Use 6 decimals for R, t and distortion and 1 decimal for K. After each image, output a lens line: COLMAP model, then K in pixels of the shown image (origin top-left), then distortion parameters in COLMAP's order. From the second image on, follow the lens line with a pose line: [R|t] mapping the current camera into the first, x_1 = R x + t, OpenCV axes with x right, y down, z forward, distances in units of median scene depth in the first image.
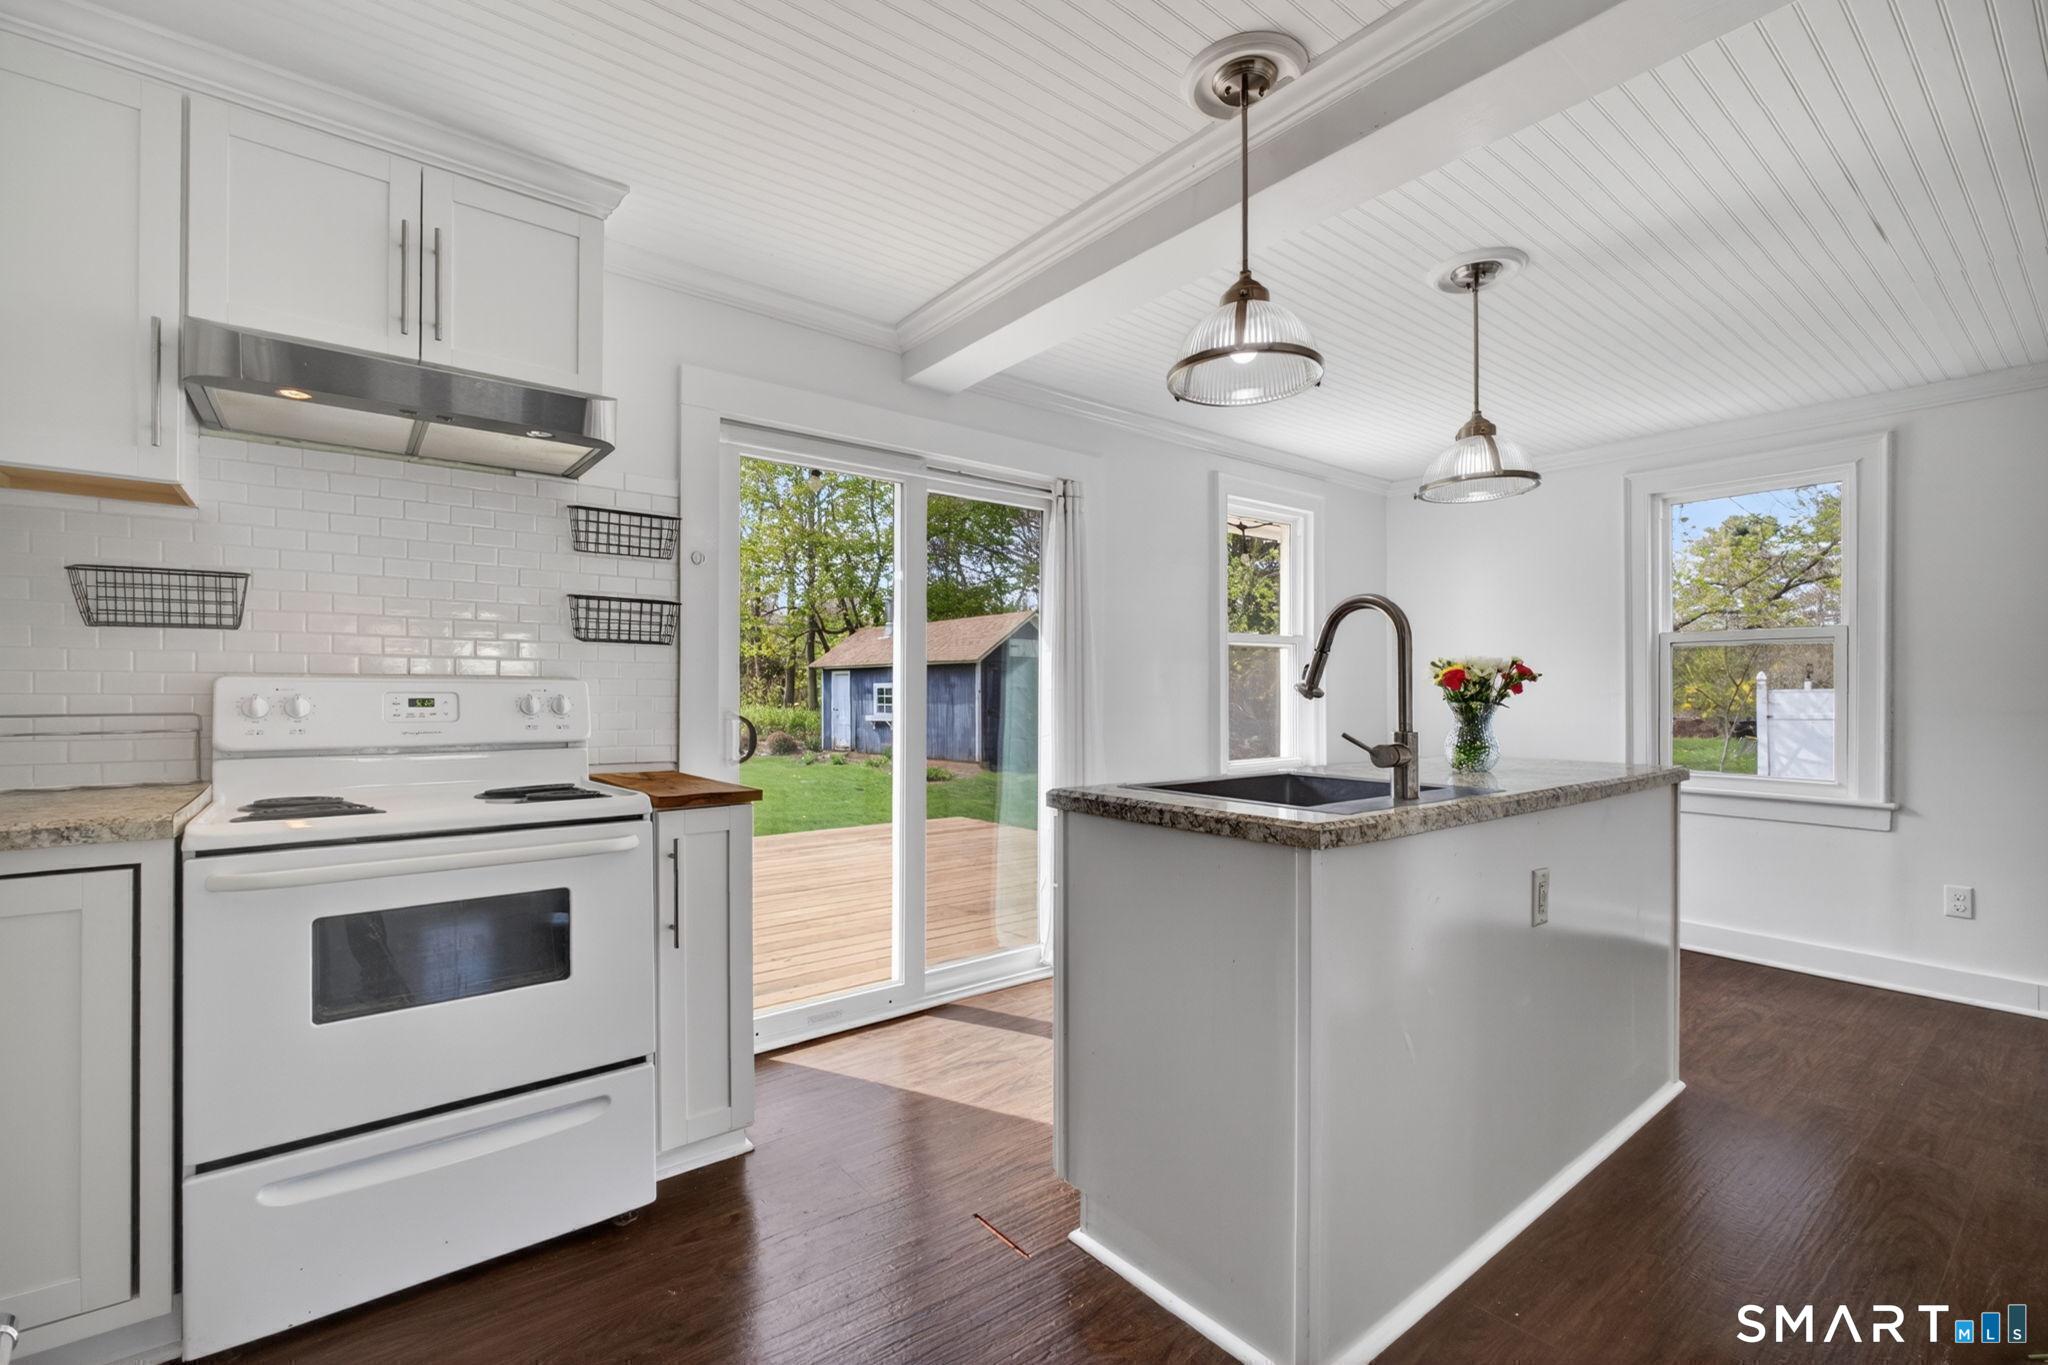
lens RADIAL K [[879.3, 0, 1013.9], [0, 879.3, 692.6], [0, 0, 1]] dist [-0.007538, -0.000263]
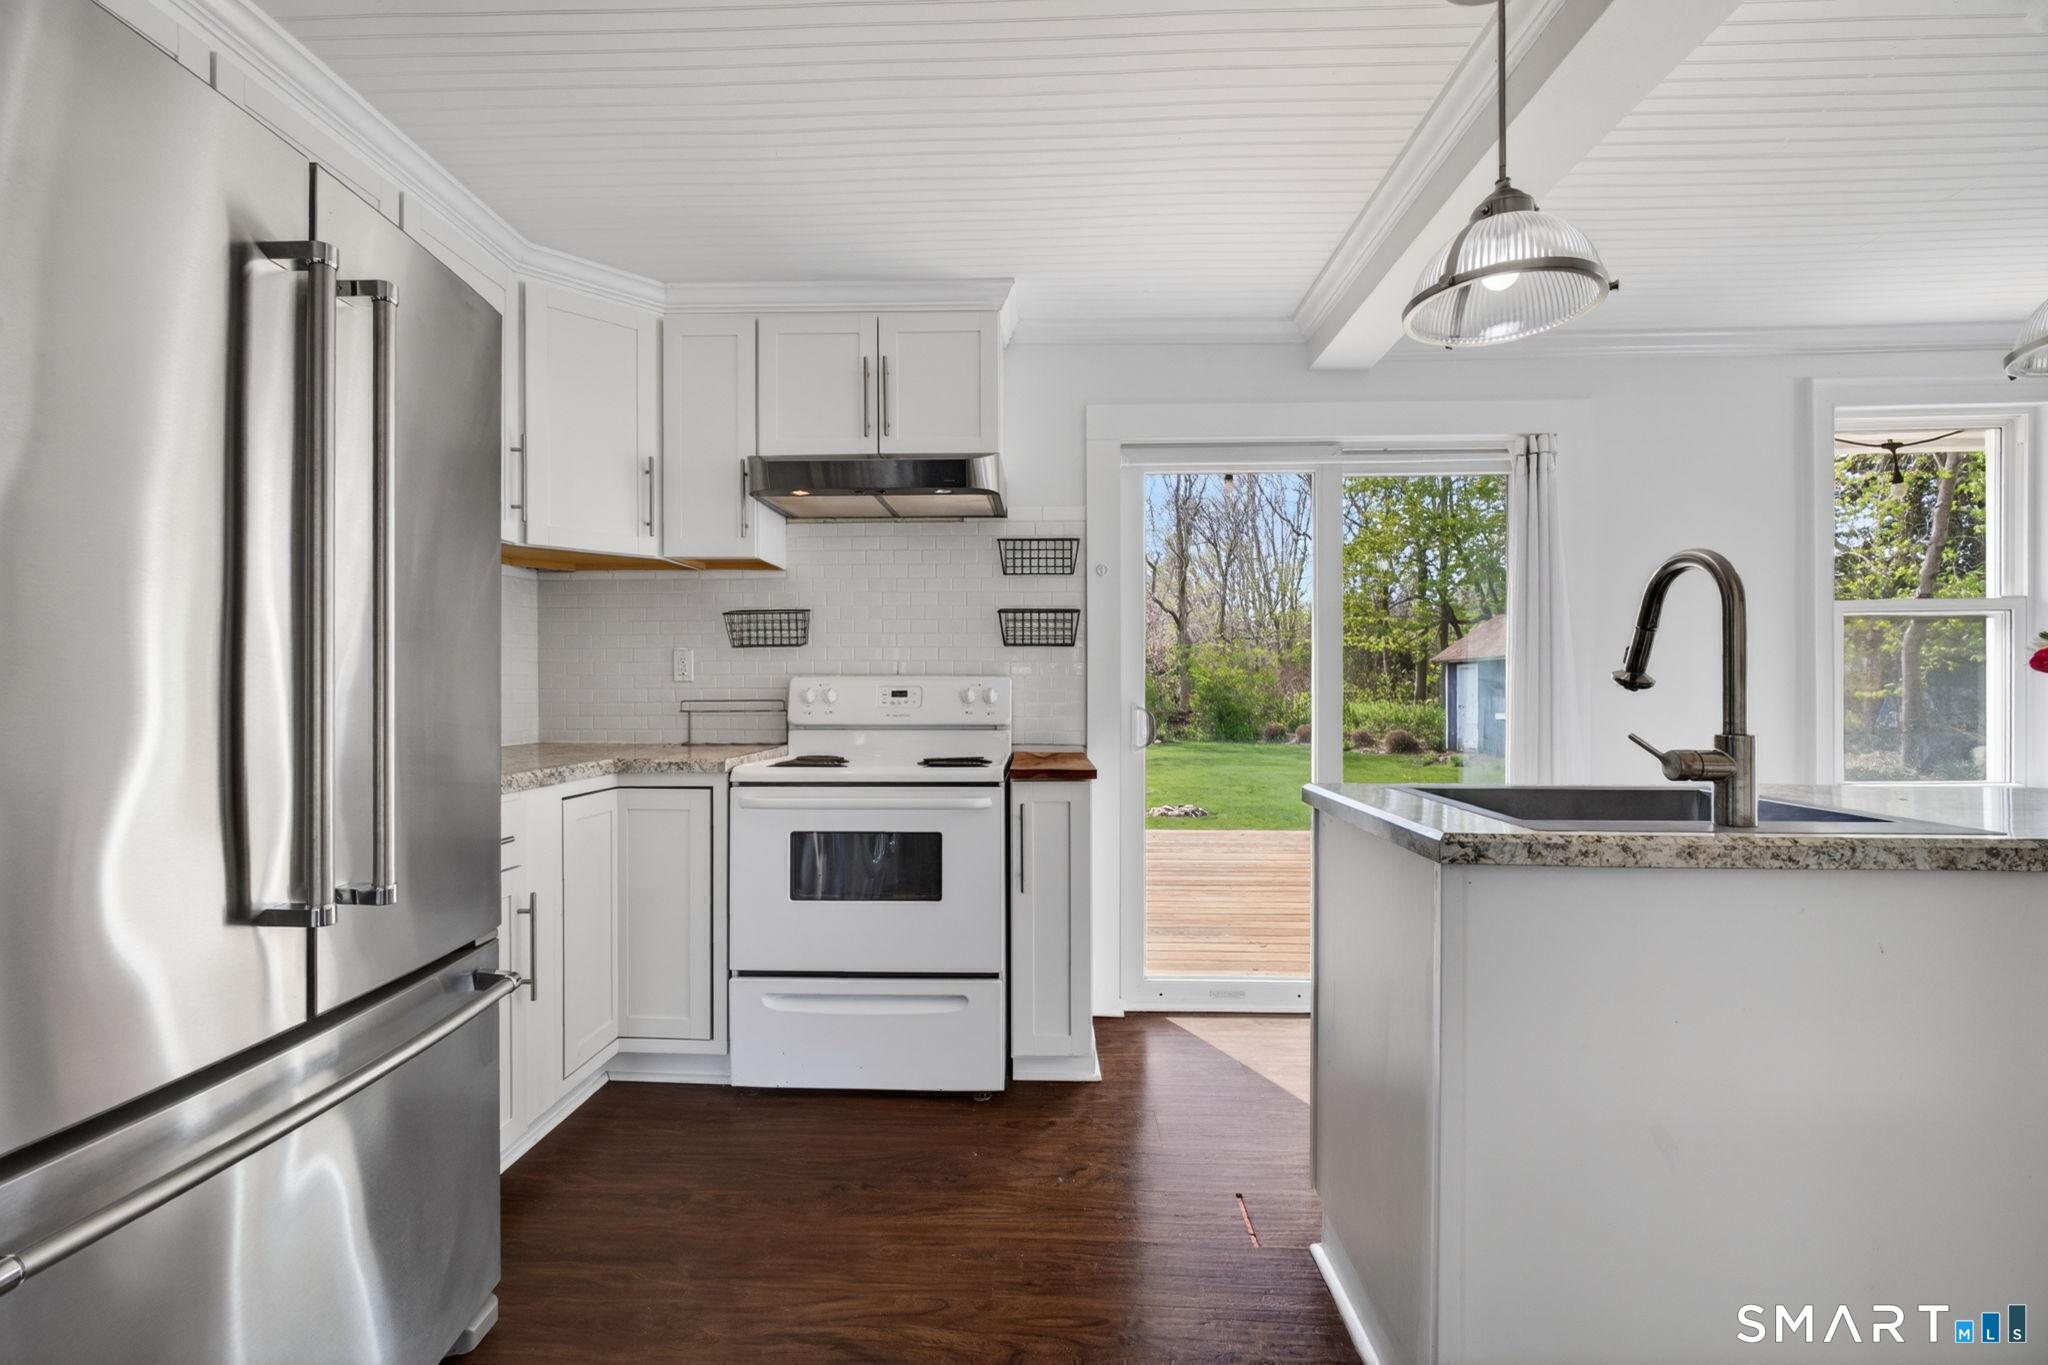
lens RADIAL K [[879.3, 0, 1010.5], [0, 879.3, 694.2], [0, 0, 1]] dist [-0.007538, -0.000263]
pose [[0.761950, 0.001507, -0.647635, 0.383896], [0.002532, 0.999983, 0.005306, 0.004911], [0.647631, -0.005682, 0.761933, 0.047153]]
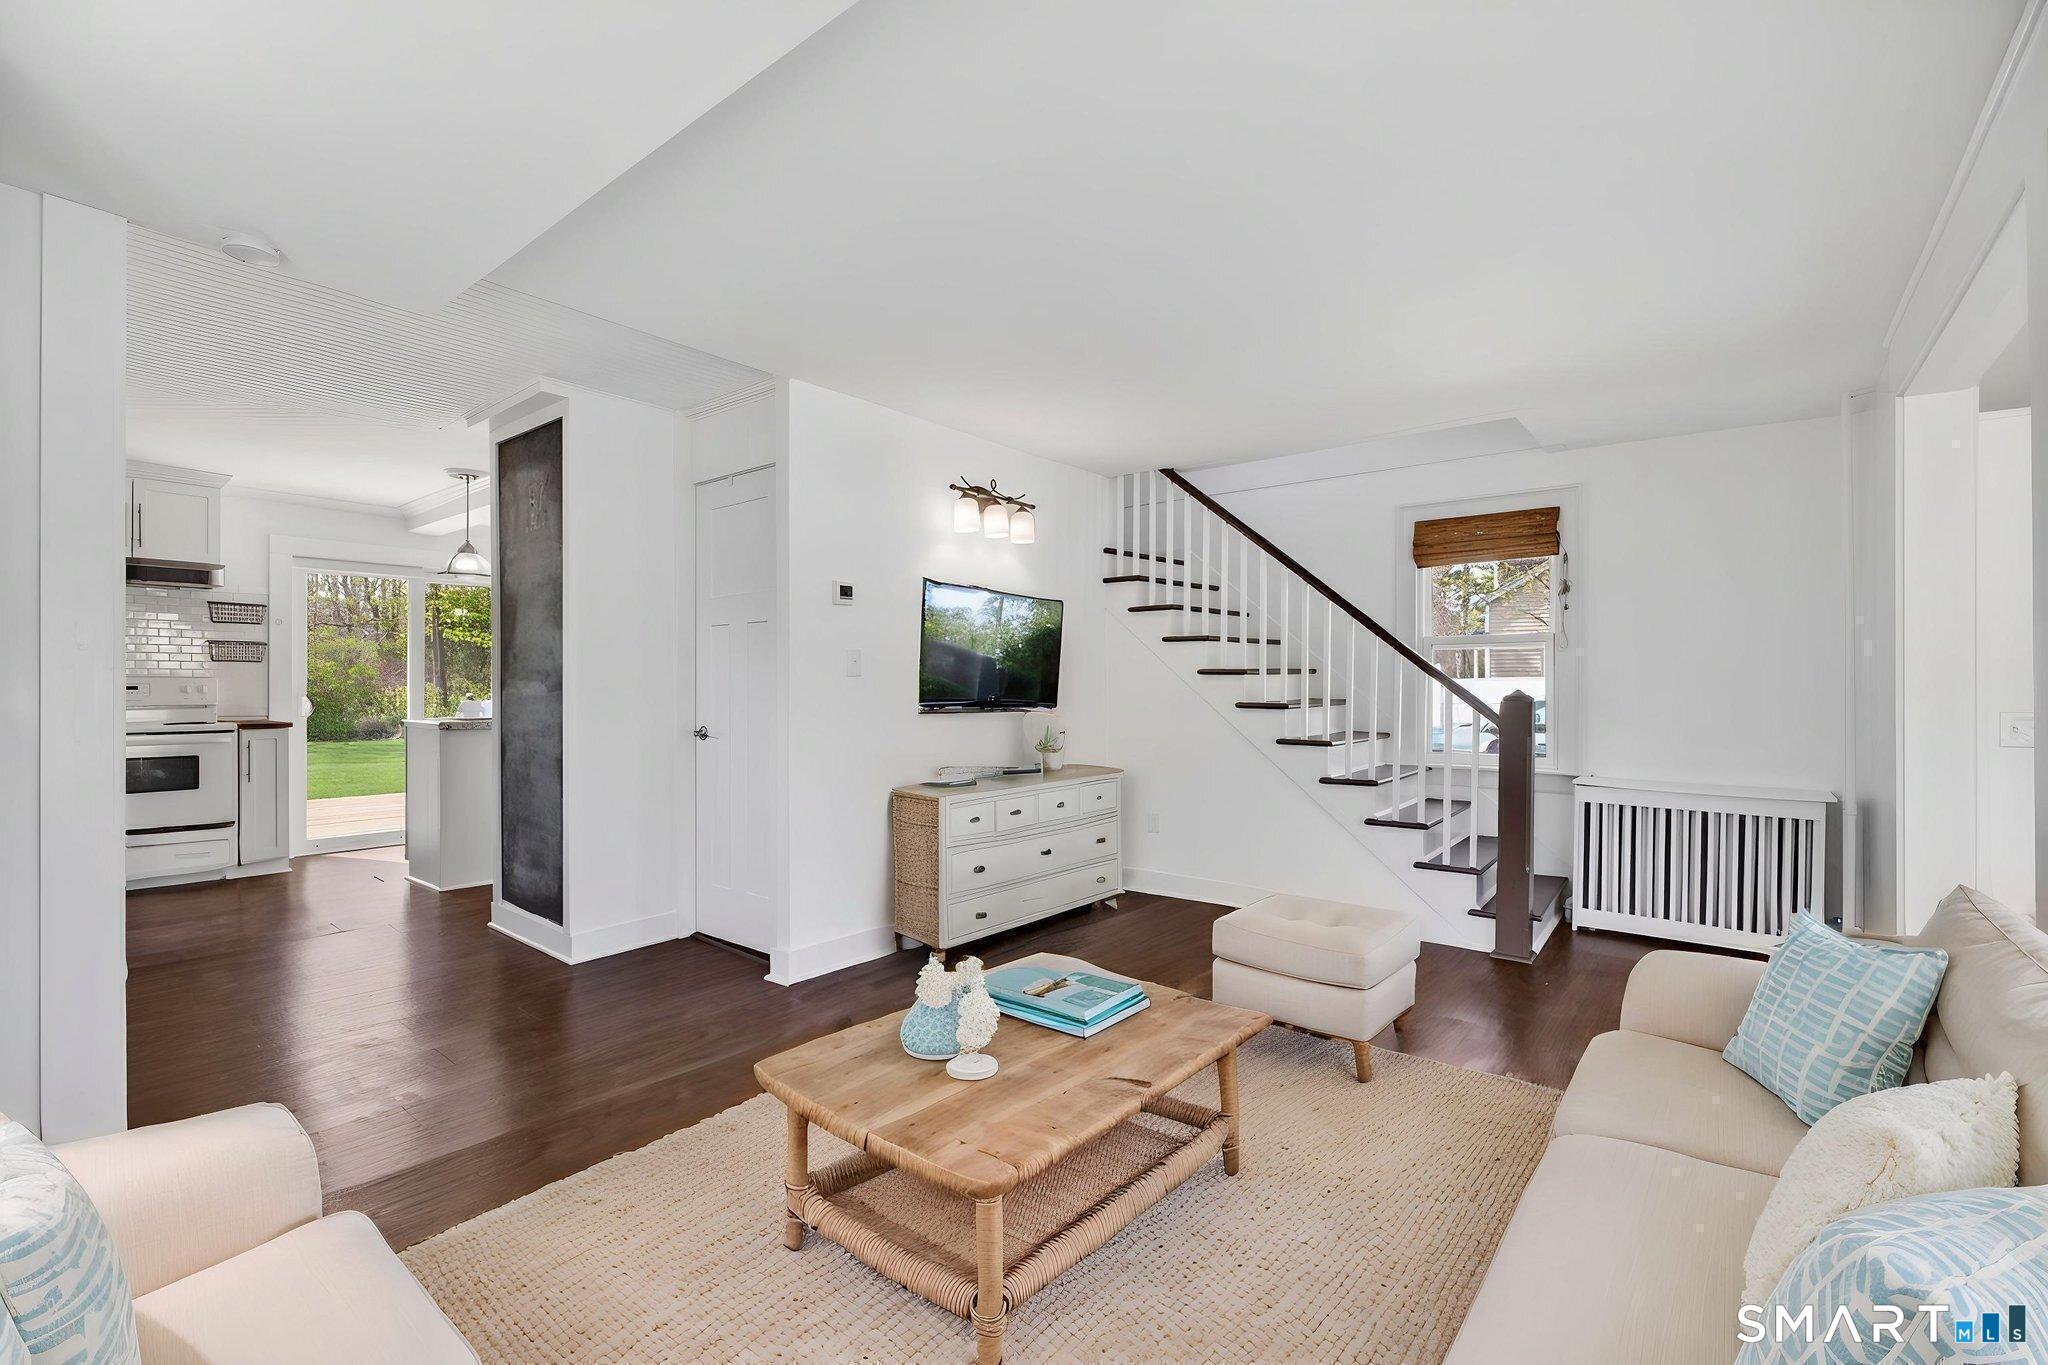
lens RADIAL K [[879.3, 0, 1015.8], [0, 879.3, 691.5], [0, 0, 1]] dist [-0.007538, -0.000263]
pose [[0.975422, 0.000995, 0.220344, 1.207750], [-0.002763, 0.999966, 0.007717, -0.004192], [-0.220329, -0.008136, 0.975392, -1.941812]]
